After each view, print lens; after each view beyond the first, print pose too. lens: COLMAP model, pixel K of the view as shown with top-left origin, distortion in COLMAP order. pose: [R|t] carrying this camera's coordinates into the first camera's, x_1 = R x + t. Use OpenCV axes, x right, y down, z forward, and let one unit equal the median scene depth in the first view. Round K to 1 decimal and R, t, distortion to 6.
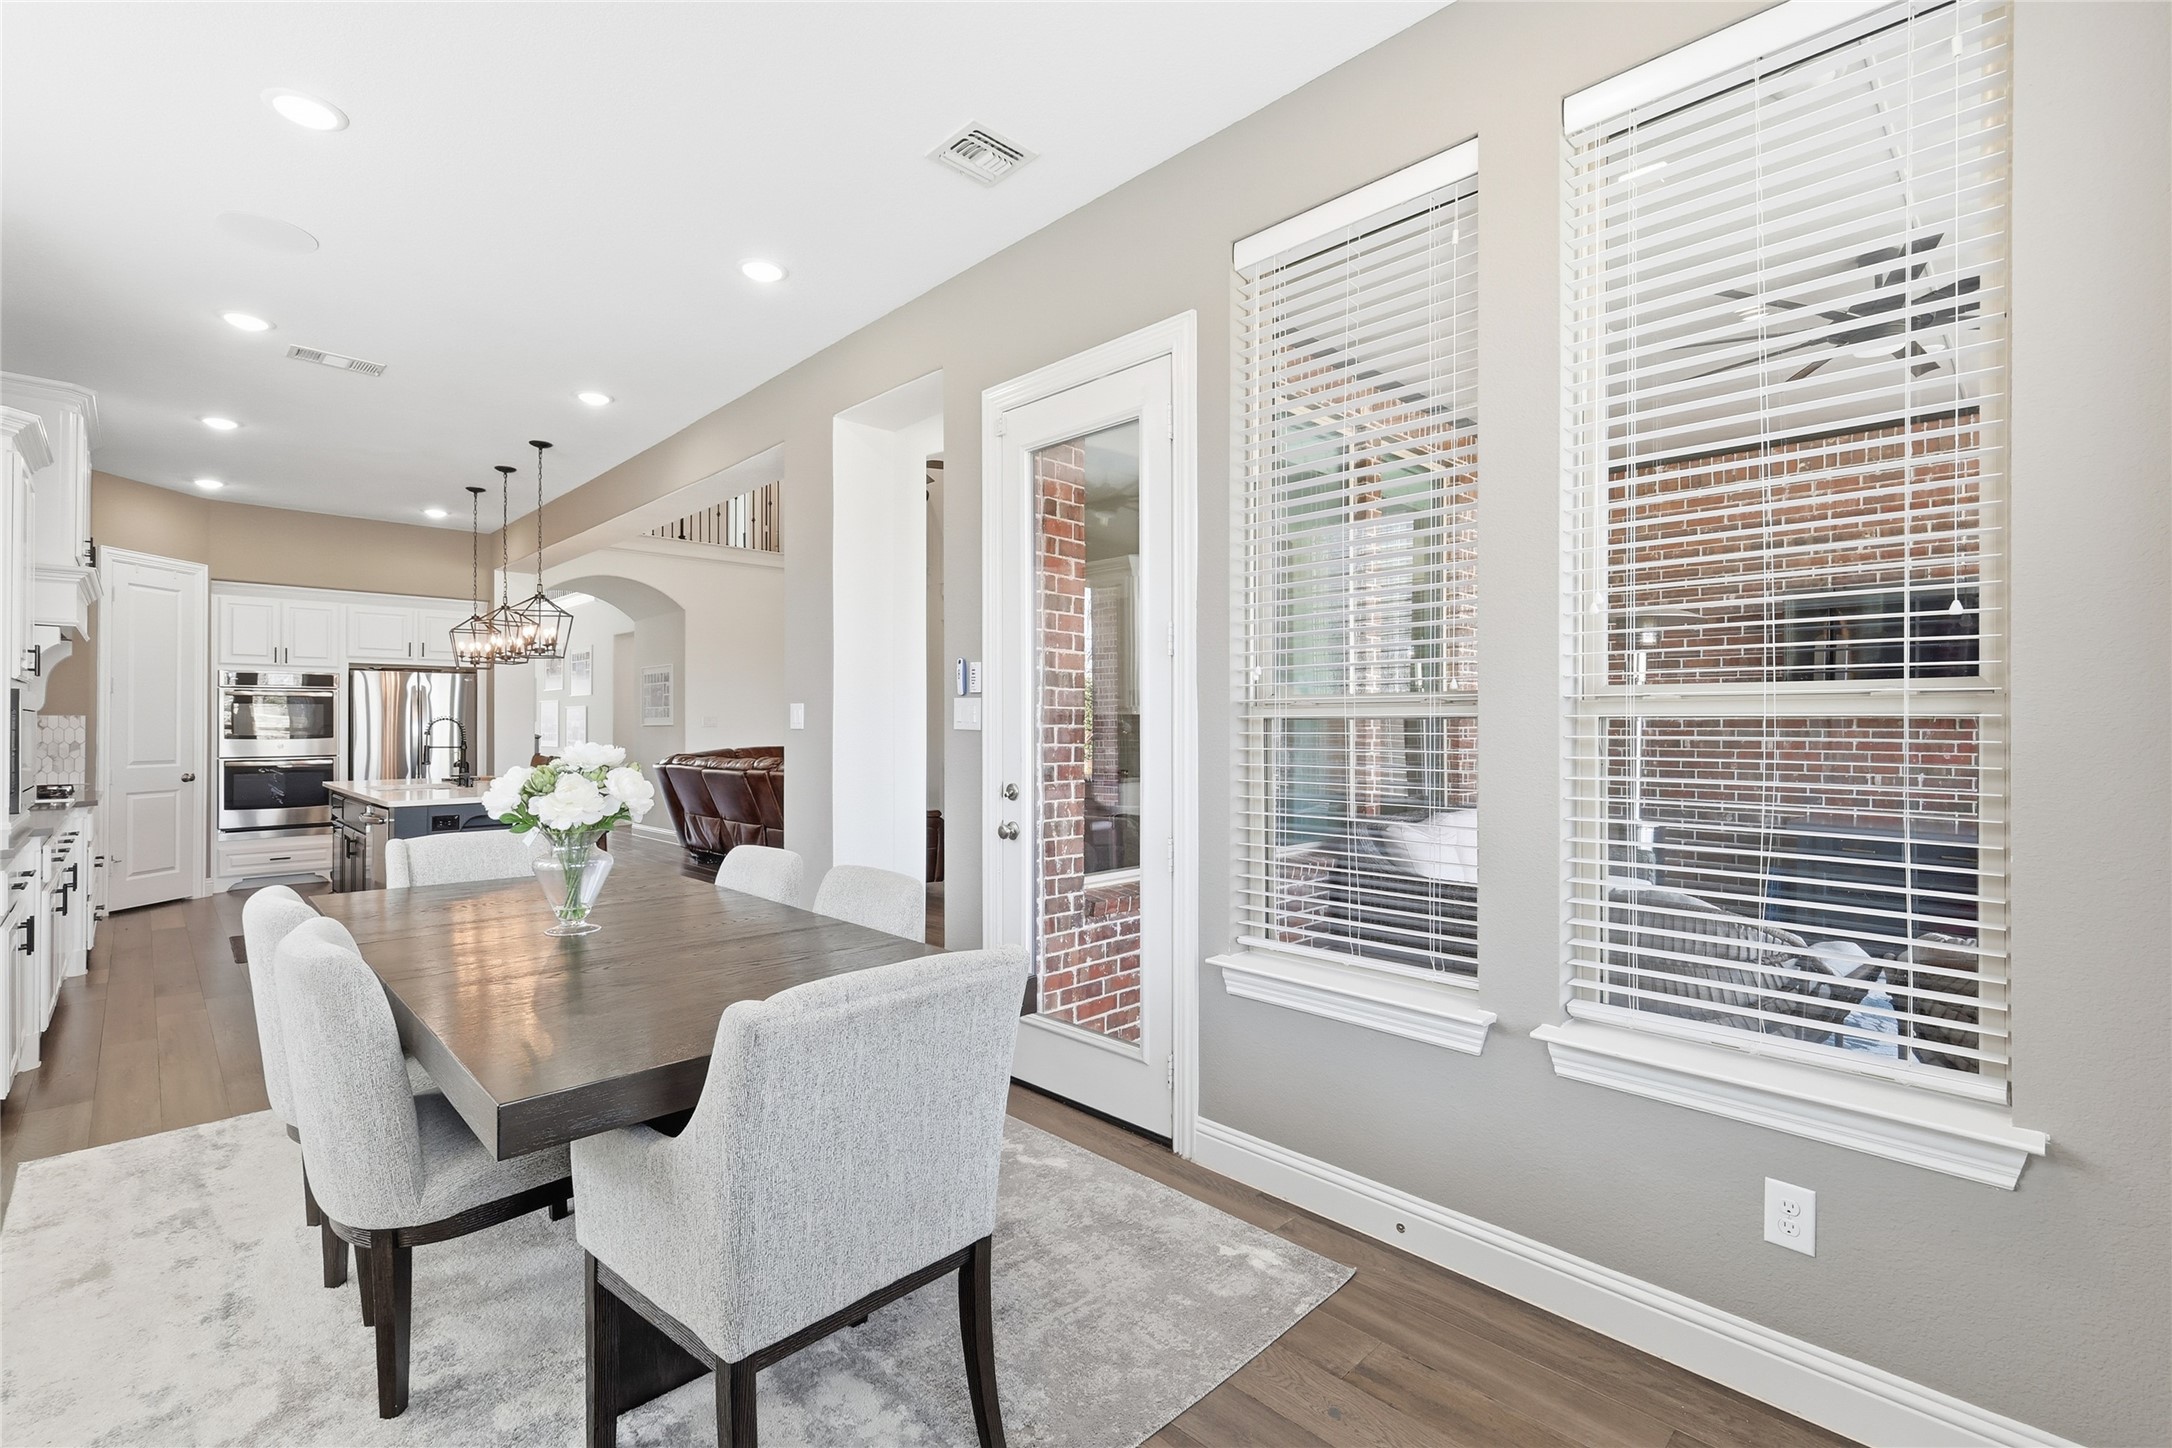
lens RADIAL K [[948.6, 0, 1090.6], [0, 948.6, 720.3], [0, 0, 1]] dist [-0.000213, -0.000084]
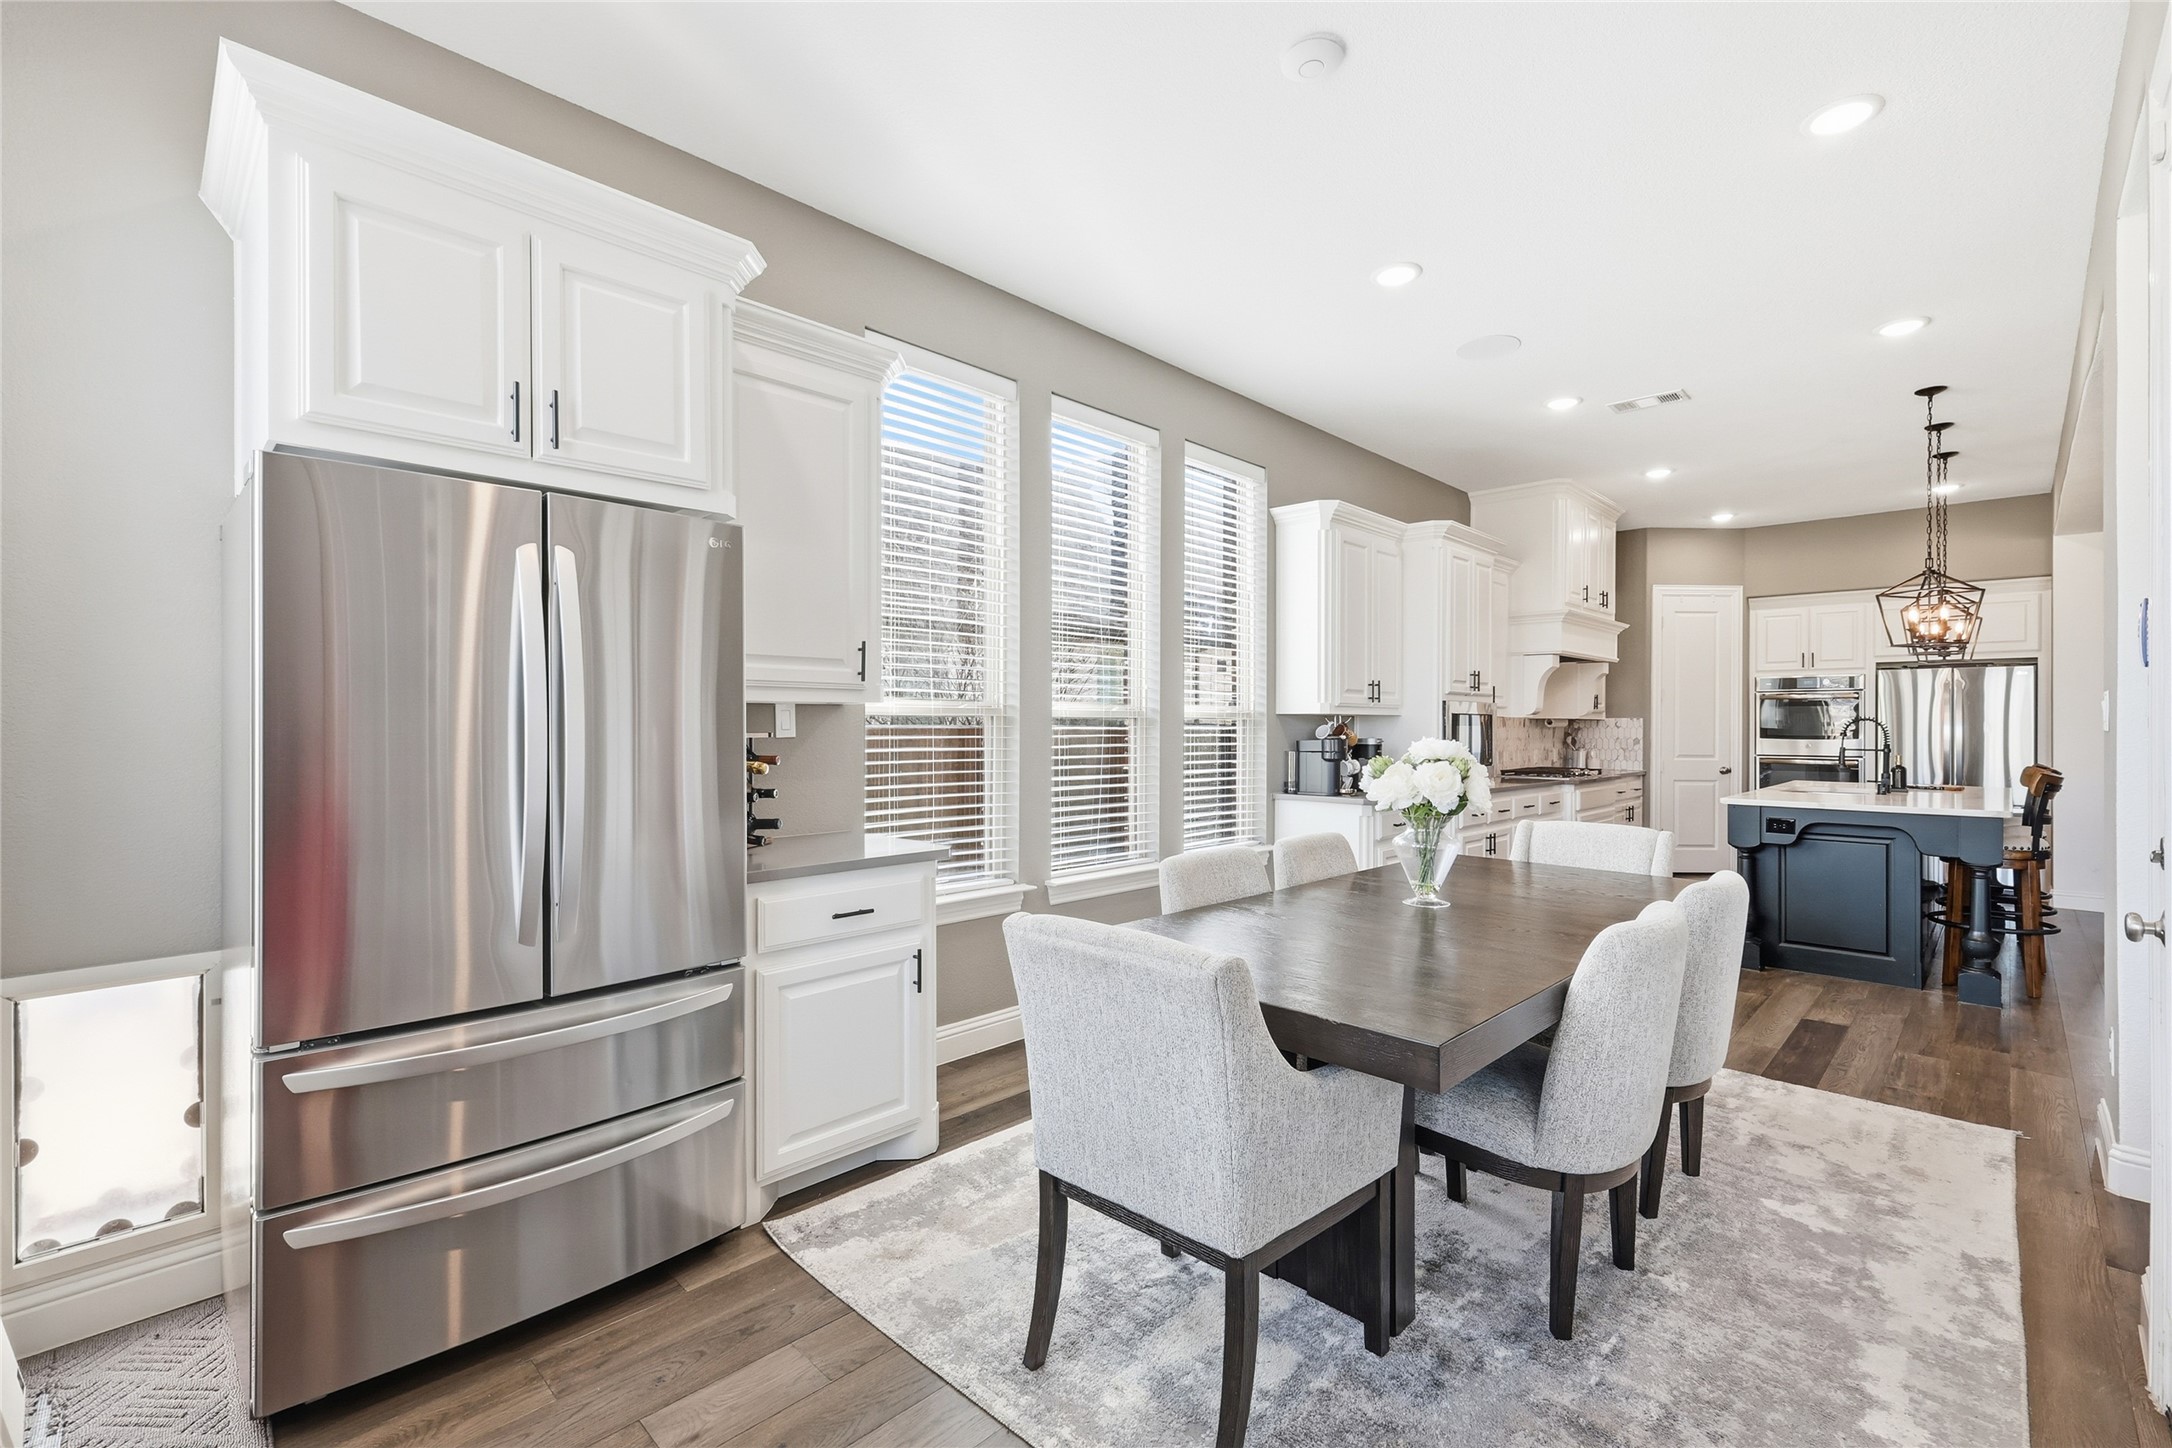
lens RADIAL K [[948.6, 0, 1090.6], [0, 948.6, 720.3], [0, 0, 1]] dist [-0.000213, -0.000084]
pose [[0.012707, -0.003964, -0.999911, 0.247977], [0.001480, 0.999991, -0.003945, 0.002290], [0.999918, -0.001430, 0.012713, 0.248186]]
